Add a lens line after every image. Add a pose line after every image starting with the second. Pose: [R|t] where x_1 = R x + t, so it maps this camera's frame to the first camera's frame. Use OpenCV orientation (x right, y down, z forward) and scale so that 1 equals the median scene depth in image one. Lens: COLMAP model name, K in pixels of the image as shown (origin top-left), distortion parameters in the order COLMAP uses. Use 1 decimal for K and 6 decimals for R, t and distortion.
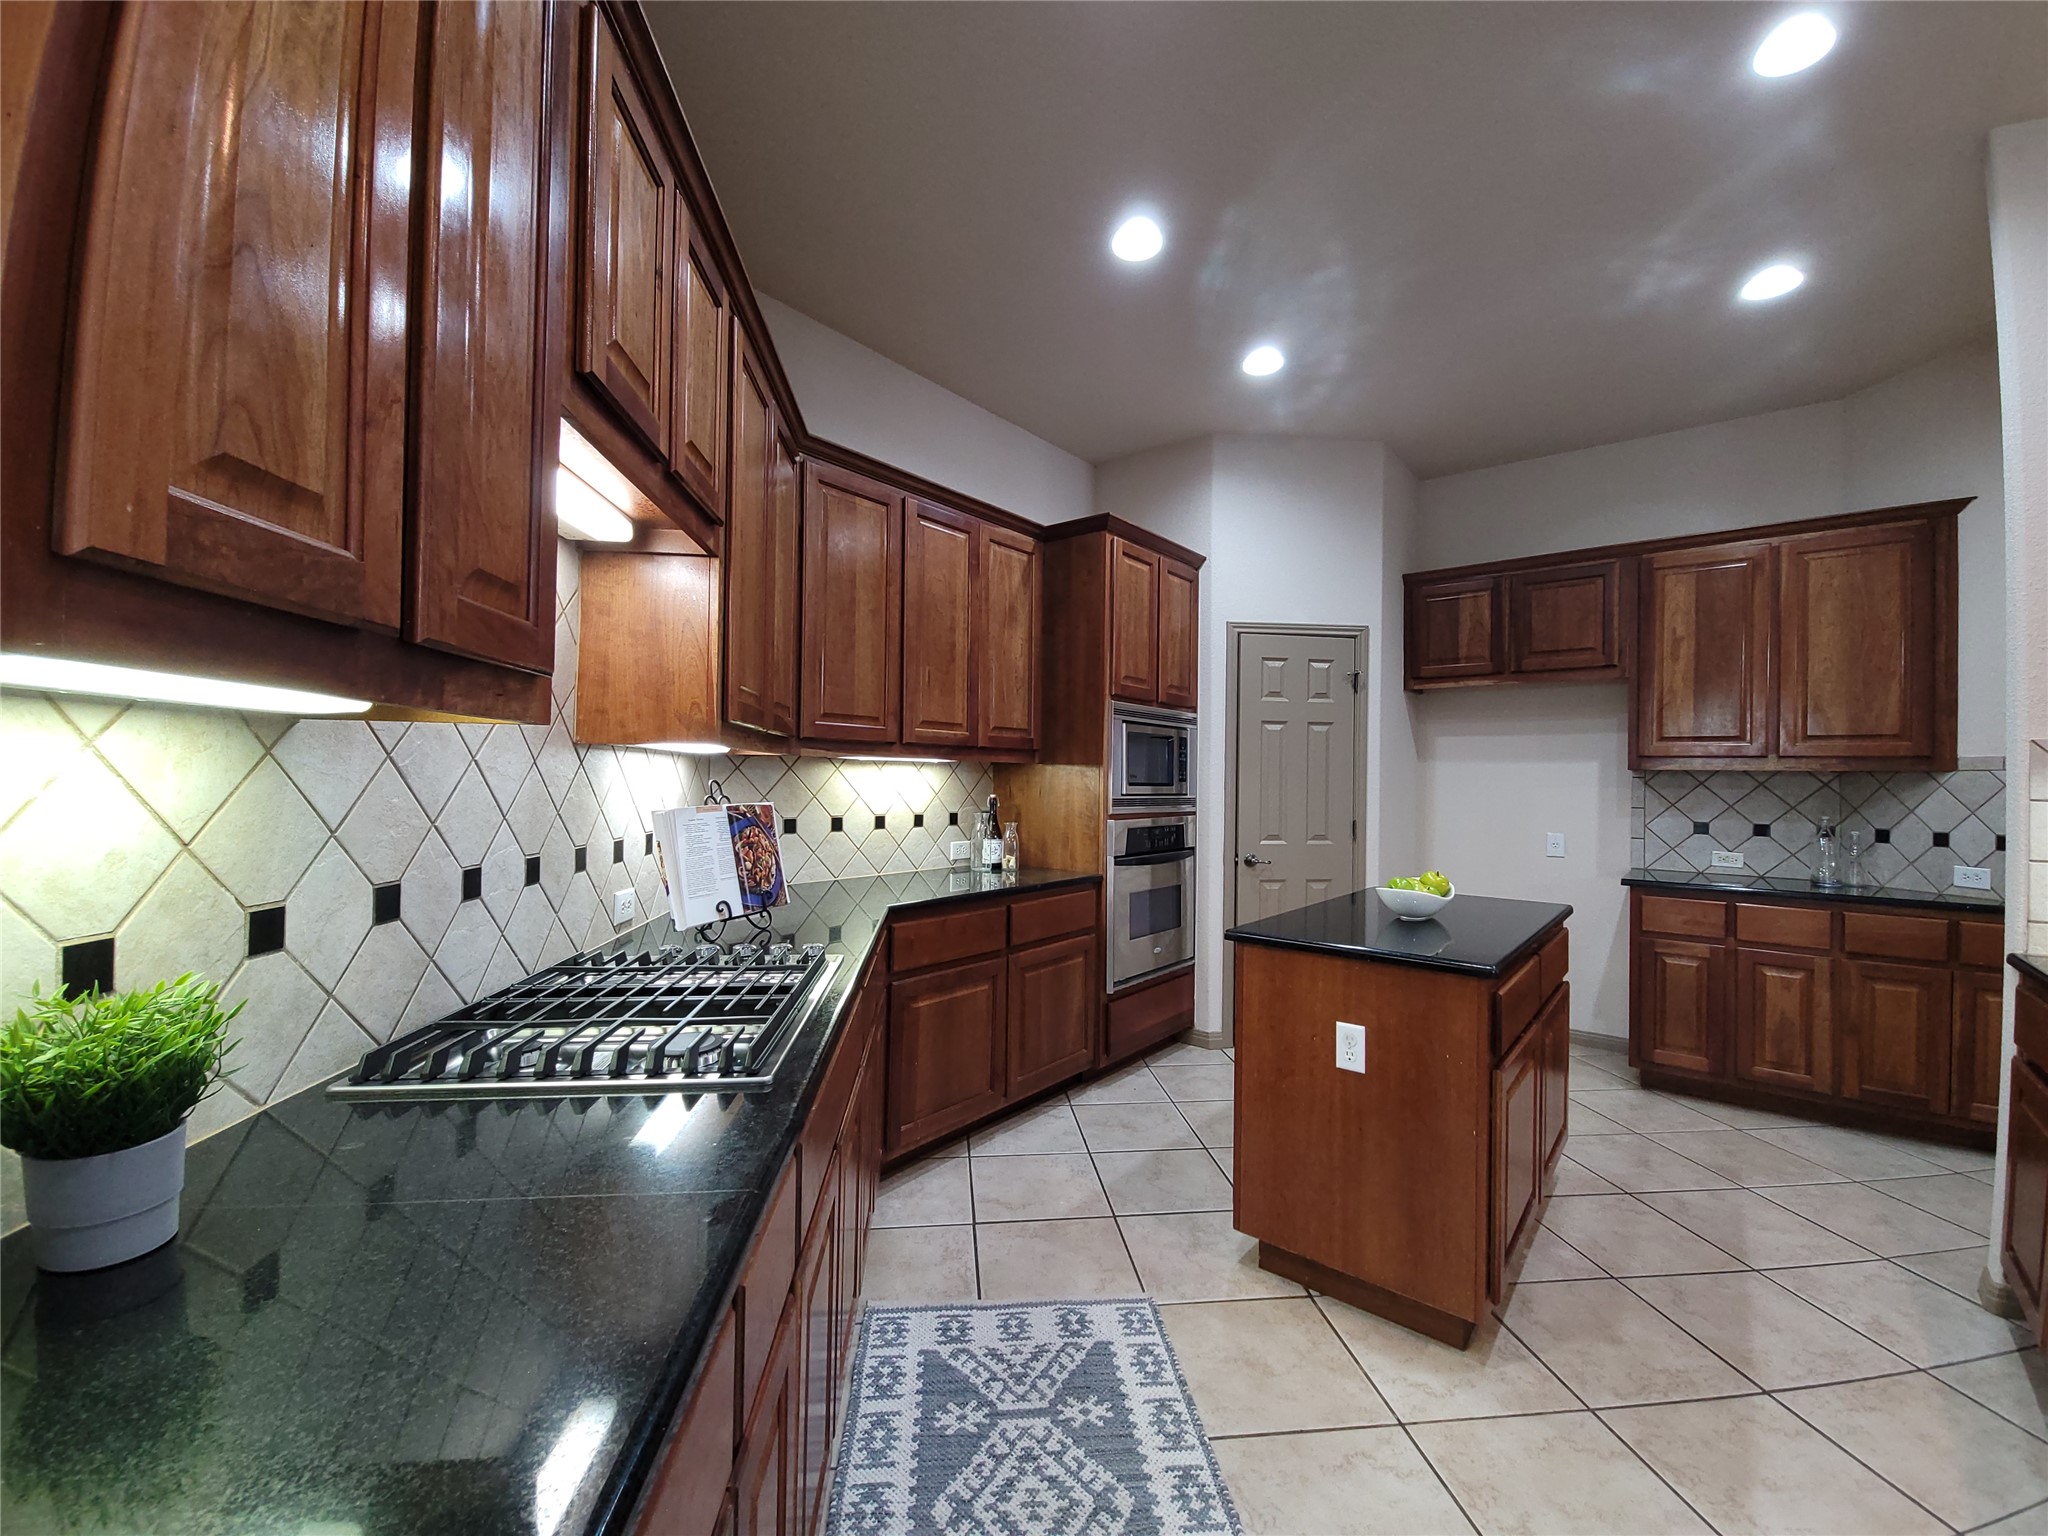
lens RADIAL K [[828.0, 0, 1032.5], [0, 828.0, 770.2], [0, 0, 1]] dist [0.008934, -0.007058]
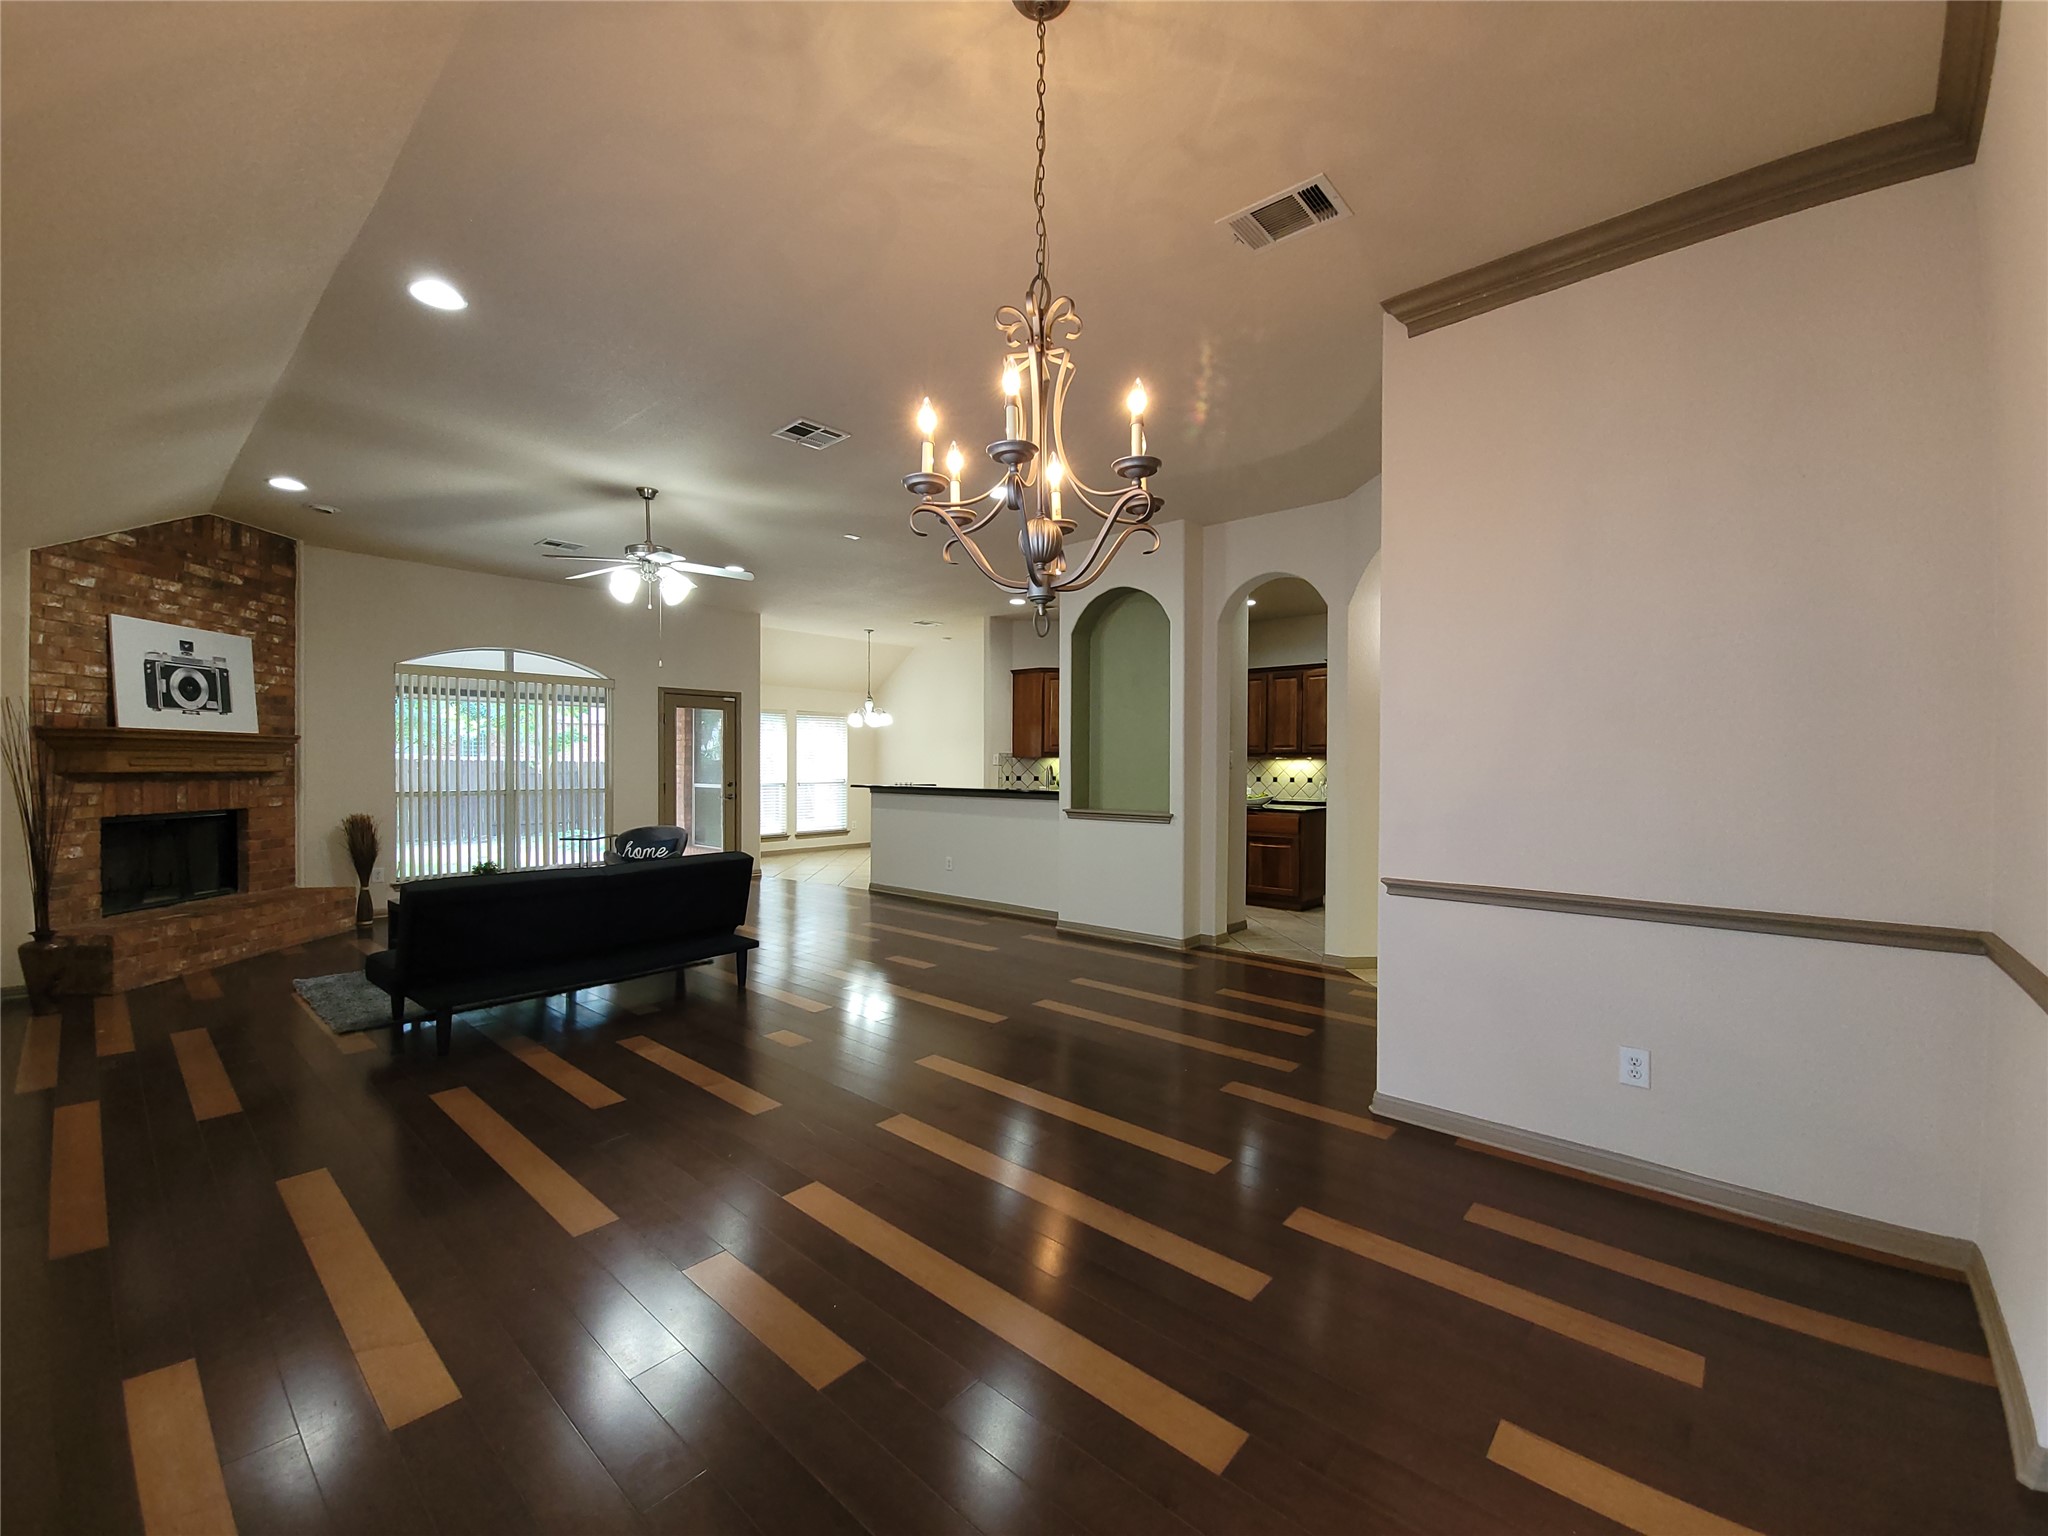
lens RADIAL K [[813.0, 0, 1023.8], [0, 813.0, 771.4], [0, 0, 1]] dist [0.043053, -0.026600]
pose [[-0.049818, -0.003466, -0.998752, 2.750553], [0.003108, 0.999989, -0.003625, 0.040676], [0.998753, -0.003285, -0.049807, 0.211344]]
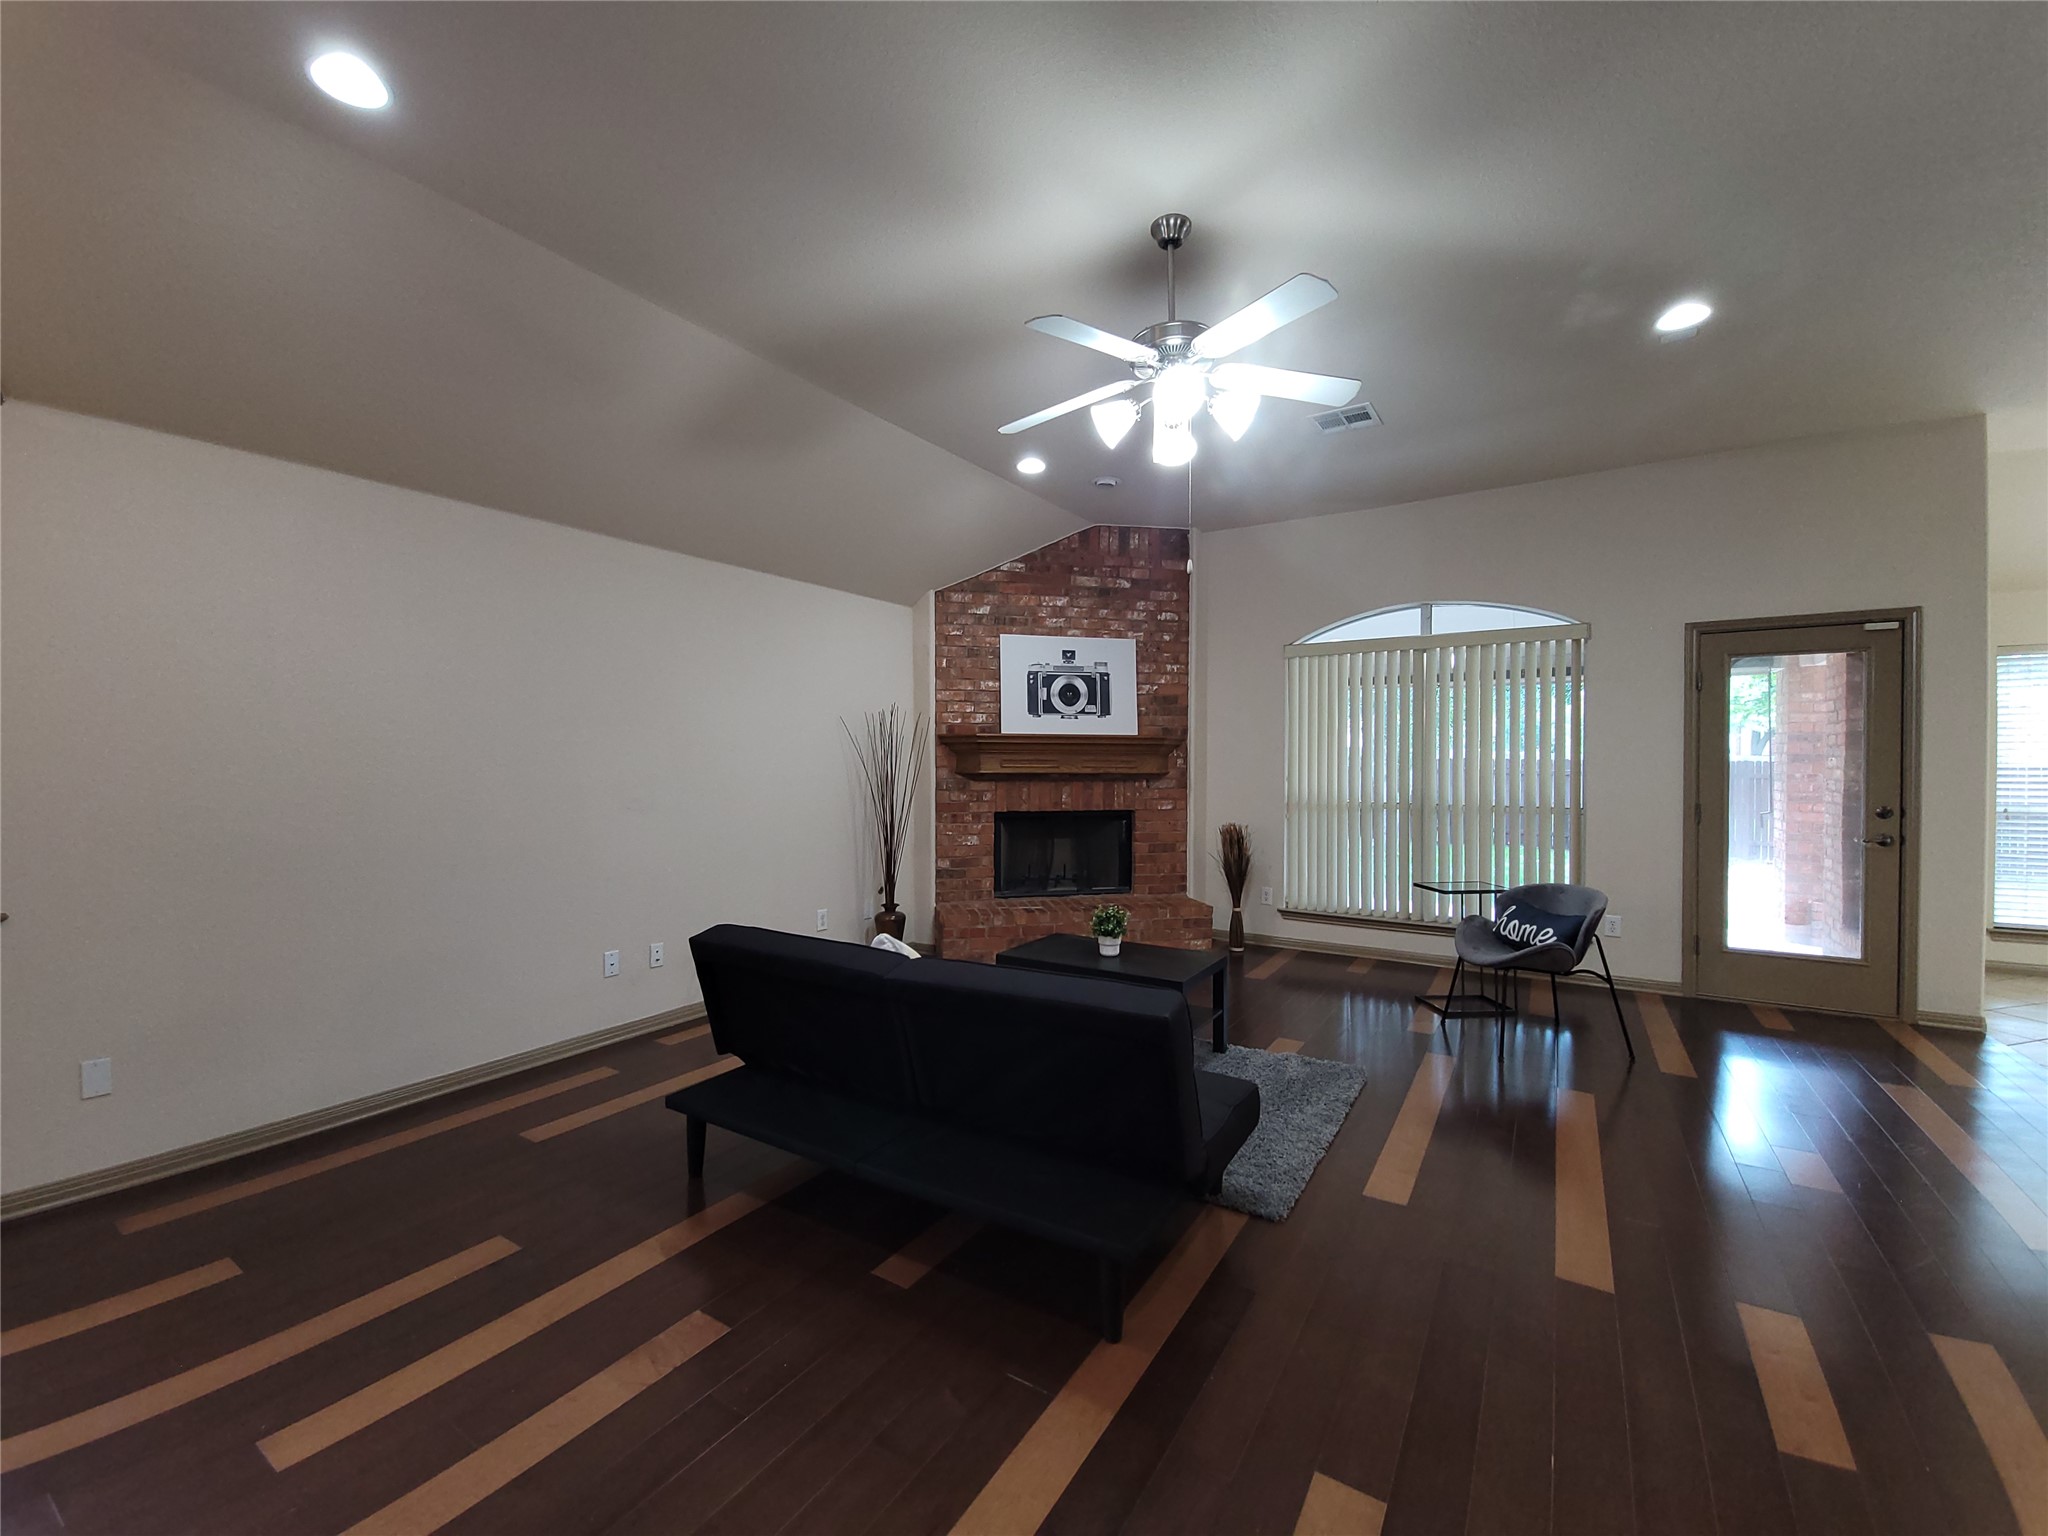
lens RADIAL K [[828.0, 0, 1032.5], [0, 828.0, 770.2], [0, 0, 1]] dist [0.008934, -0.007058]
pose [[-0.993442, -0.013793, -0.113503, 1.447646], [-0.014069, 0.999900, 0.001626, 0.022303], [0.113470, 0.003213, -0.993536, 0.200011]]
